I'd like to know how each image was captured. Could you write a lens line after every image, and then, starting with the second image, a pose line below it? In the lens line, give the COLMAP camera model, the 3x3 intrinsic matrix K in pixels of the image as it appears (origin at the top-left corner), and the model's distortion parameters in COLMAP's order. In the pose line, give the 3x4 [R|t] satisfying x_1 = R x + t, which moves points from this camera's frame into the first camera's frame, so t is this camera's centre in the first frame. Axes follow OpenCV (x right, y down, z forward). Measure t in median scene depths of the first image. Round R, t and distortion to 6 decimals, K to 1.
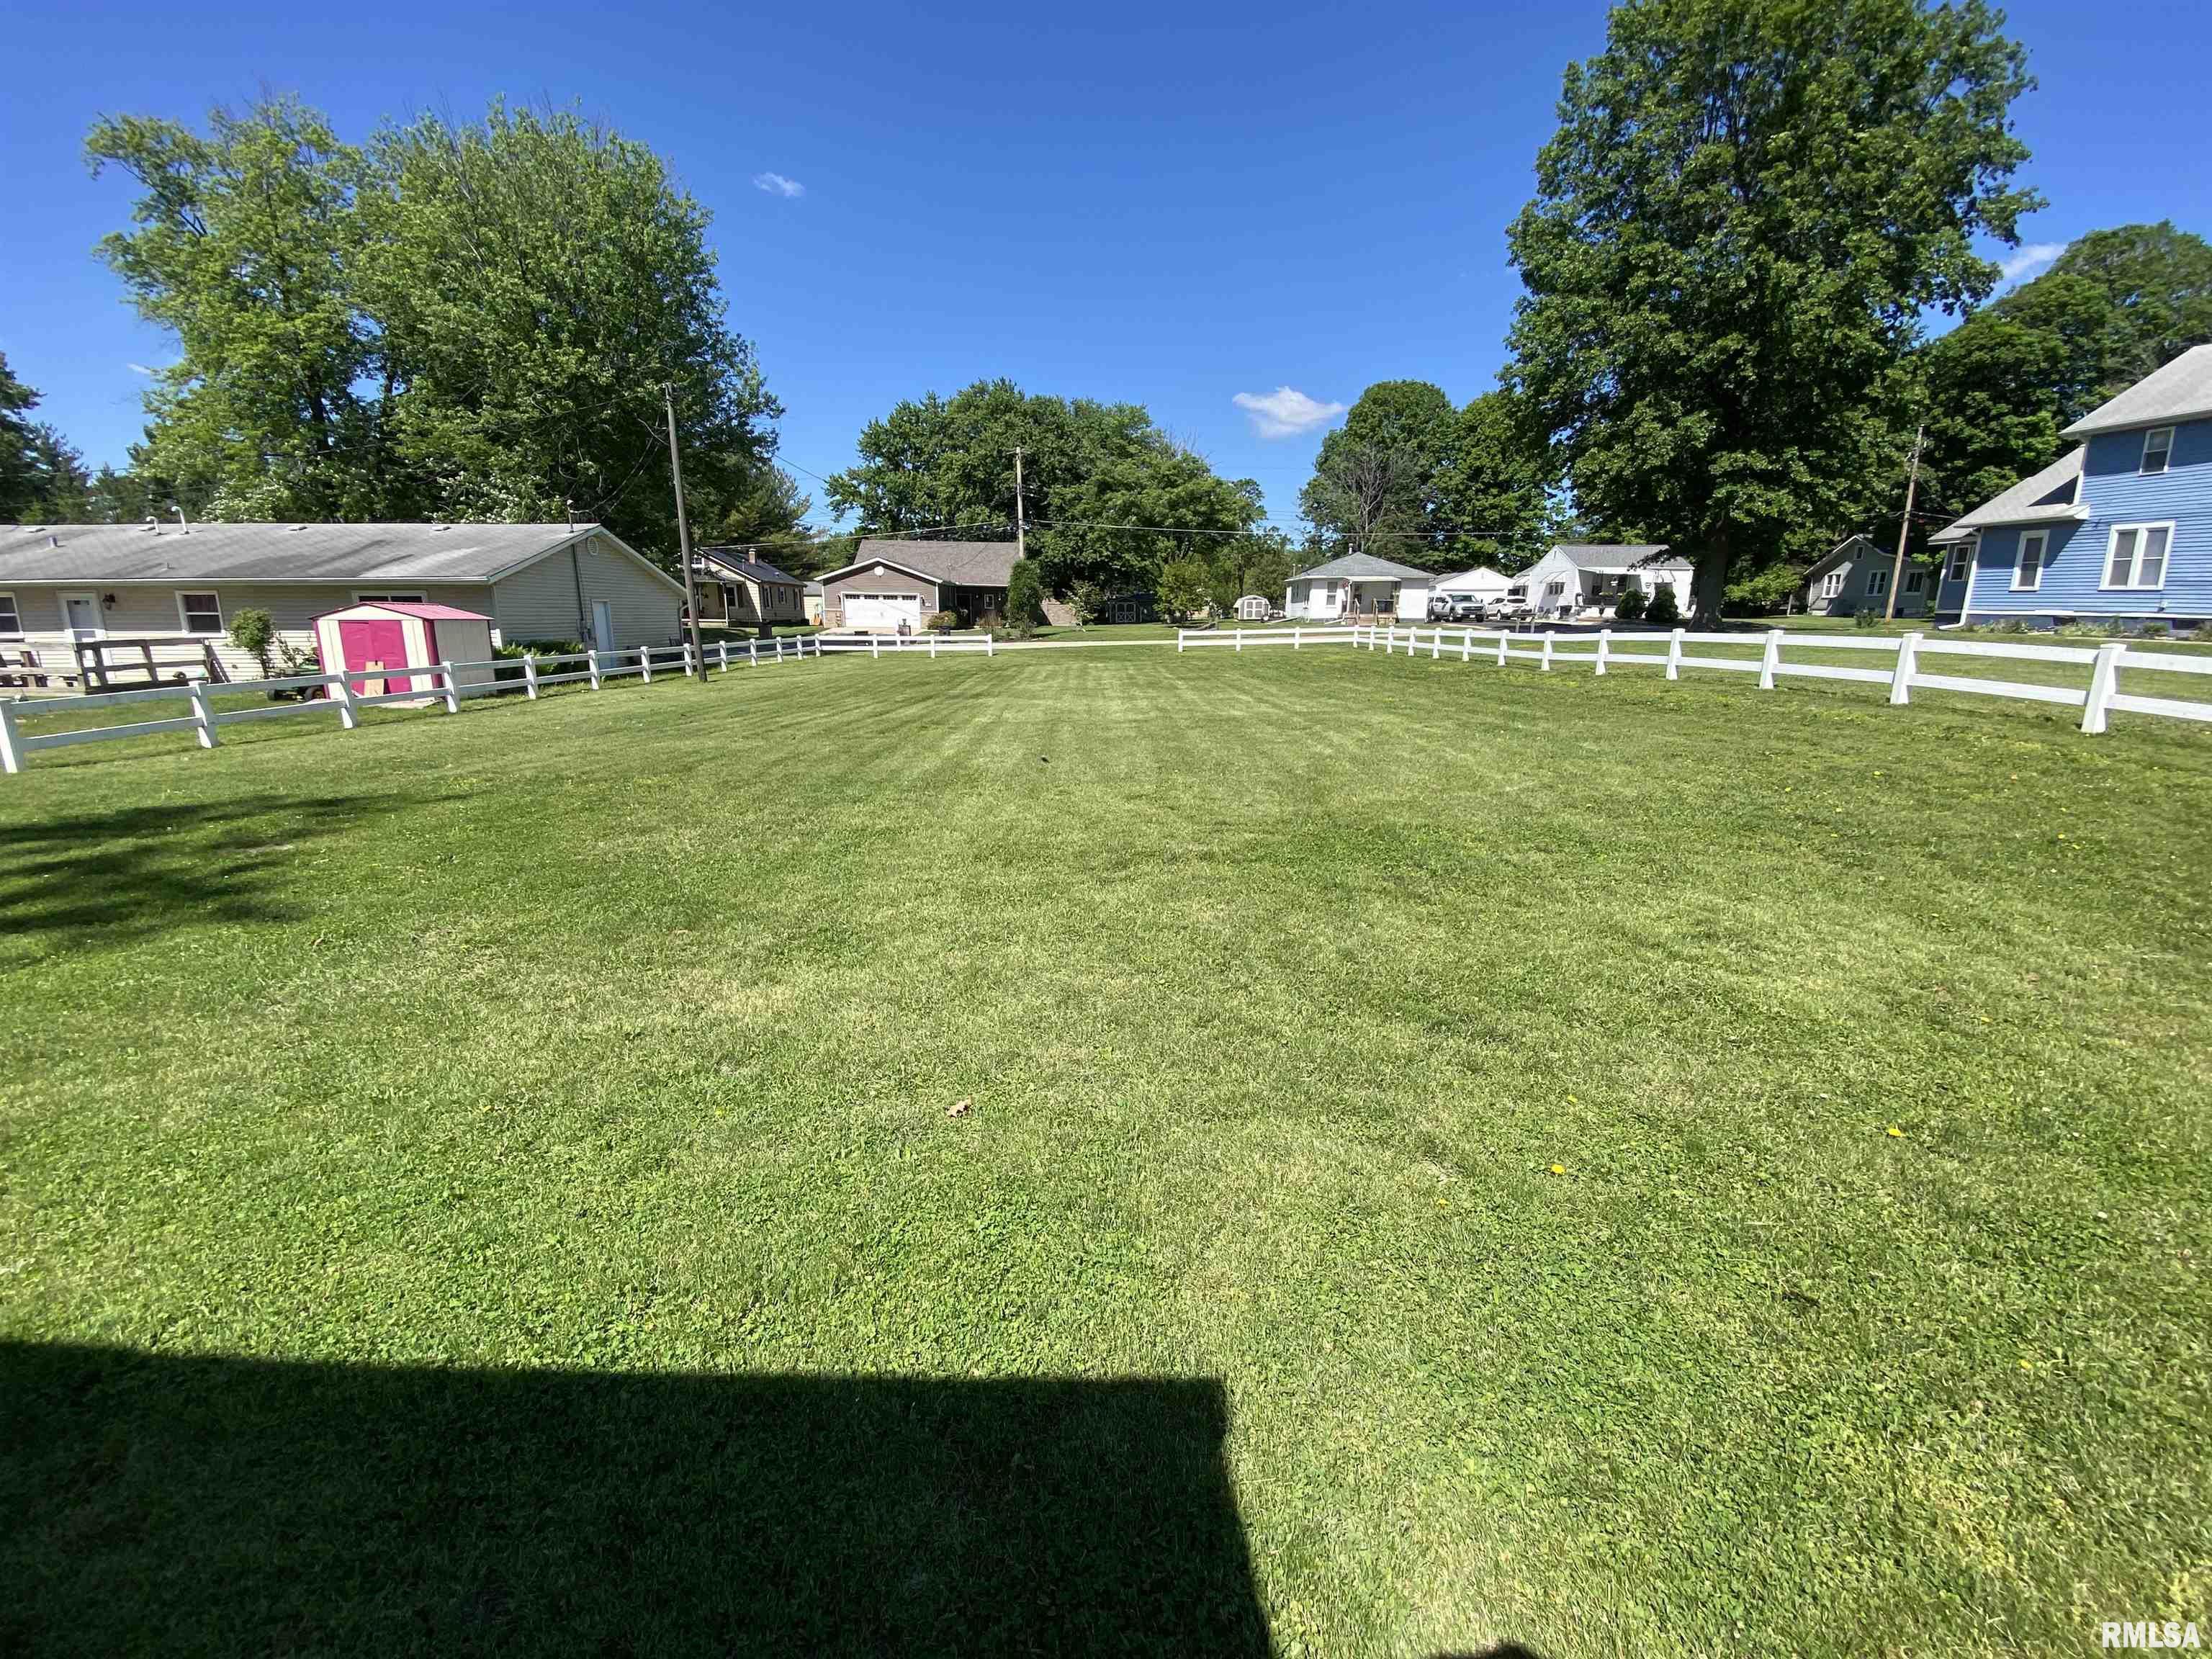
lens RADIAL K [[896.4, 0, 1106.0], [0, 896.4, 829.5], [0, 0, 1]] dist [0.000894, -0.012262]
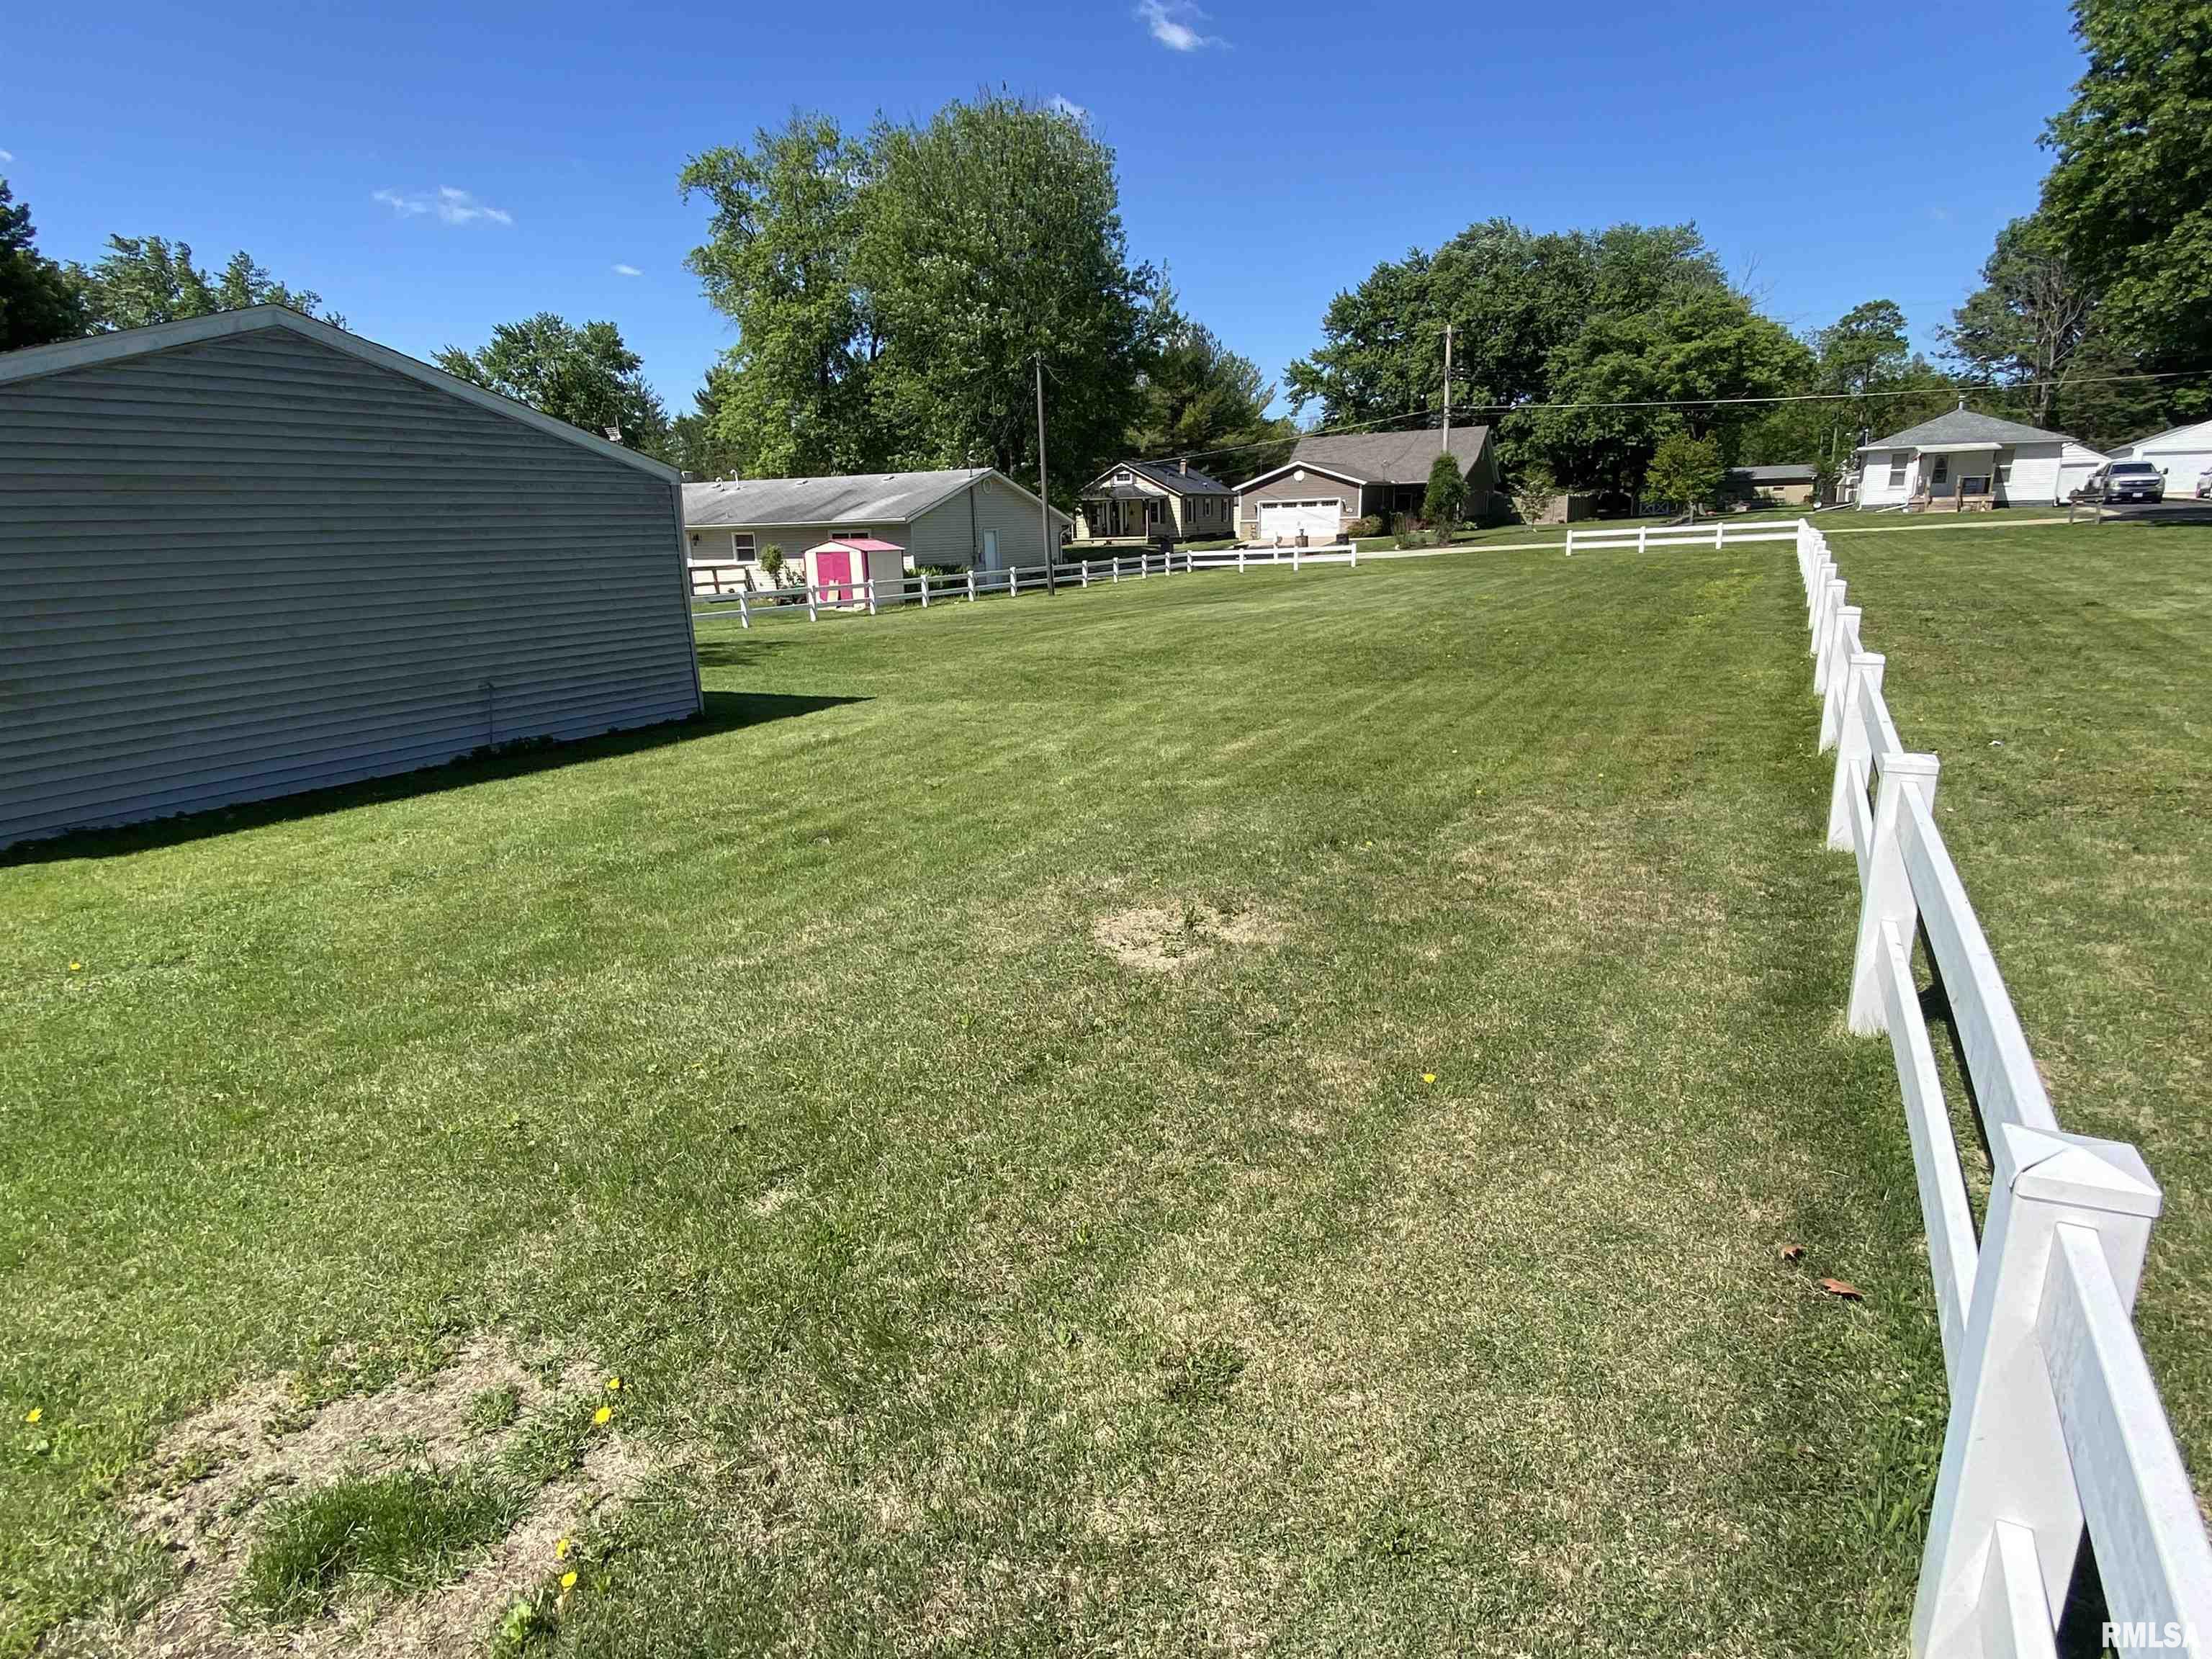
lens RADIAL K [[1189.8, 0, 1106.0], [0, 1189.8, 829.5], [0, 0, 1]] dist [0.041577, -0.051610]
pose [[0.880422, 0.081984, -0.467050, 0.268916], [-0.070762, 0.996627, 0.041552, 0.055243], [0.468881, -0.003534, 0.883254, -0.271663]]
